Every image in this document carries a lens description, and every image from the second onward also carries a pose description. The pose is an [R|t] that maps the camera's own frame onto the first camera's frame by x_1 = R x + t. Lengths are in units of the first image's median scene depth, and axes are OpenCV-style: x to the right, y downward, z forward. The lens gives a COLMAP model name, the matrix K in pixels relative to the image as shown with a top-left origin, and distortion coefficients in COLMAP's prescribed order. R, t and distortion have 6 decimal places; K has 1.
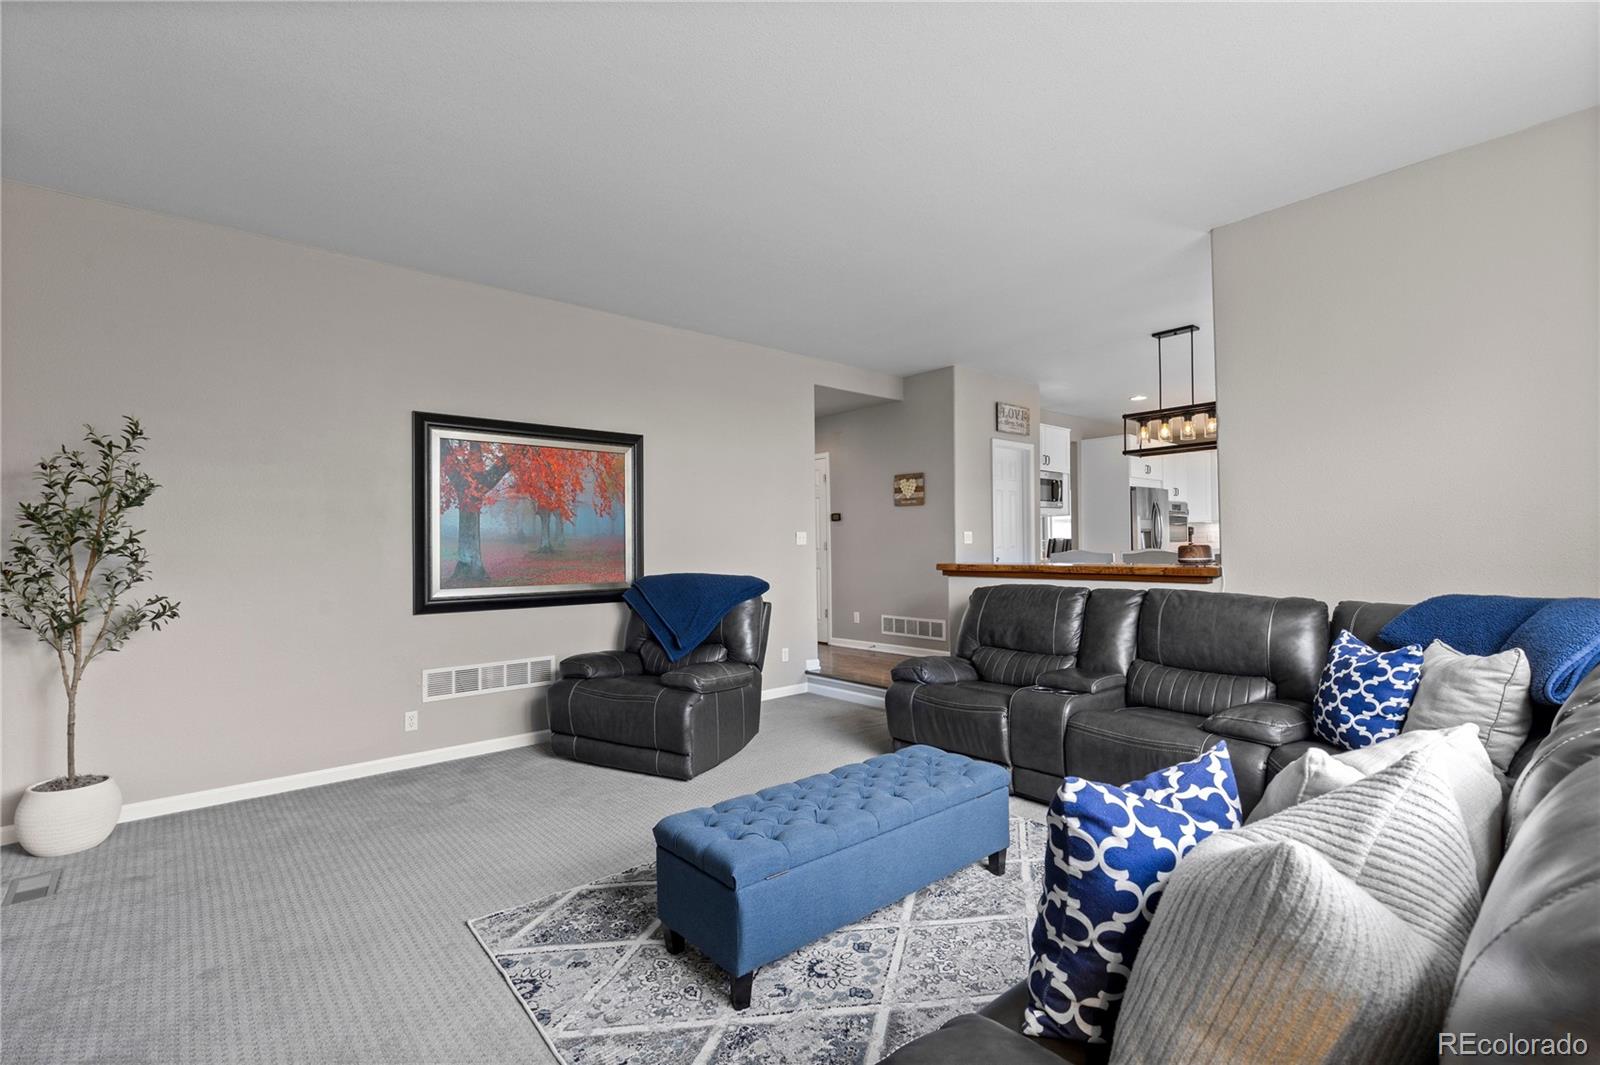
lens RADIAL K [[726.0, 0, 798.3], [0, 726.0, 540.1], [0, 0, 1]] dist [-0.001119, -0.000411]
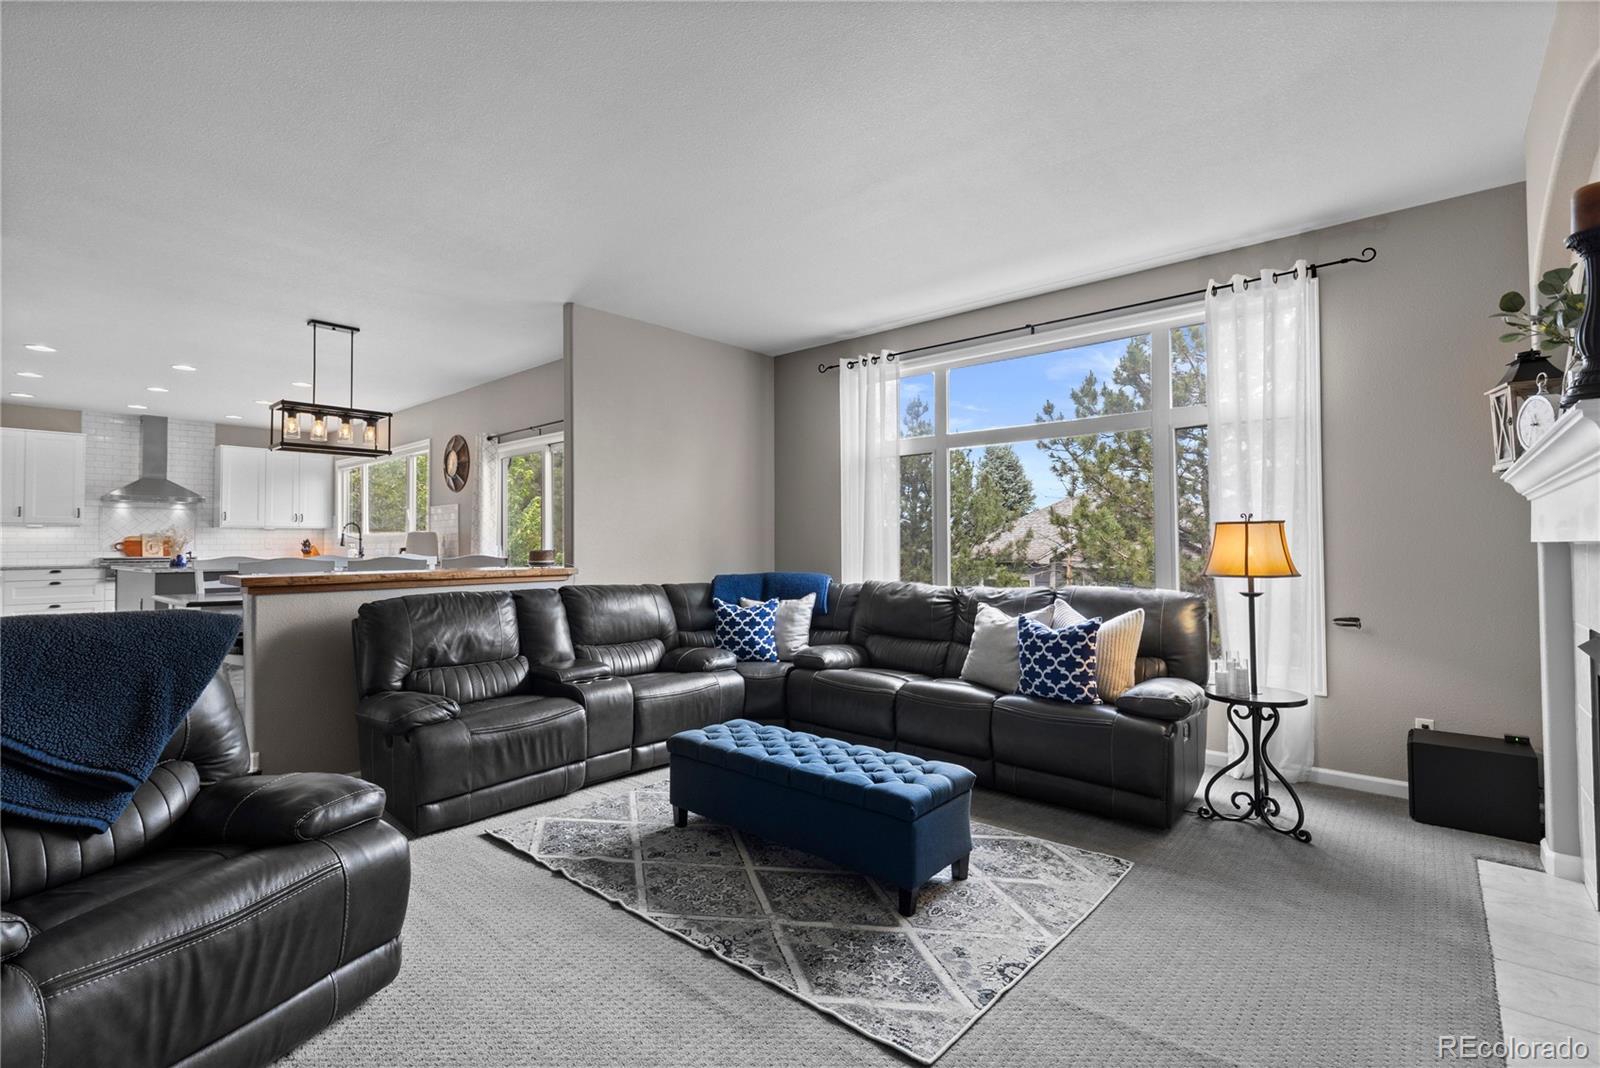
lens RADIAL K [[725.3, 0, 803.7], [0, 725.3, 537.3], [0, 0, 1]] dist [0.003309, -0.000365]
pose [[-0.147100, 0.020899, 0.988901, -0.647232], [0.000559, 0.999778, -0.021046, 0.010276], [-0.989121, -0.002543, -0.147079, 0.685292]]
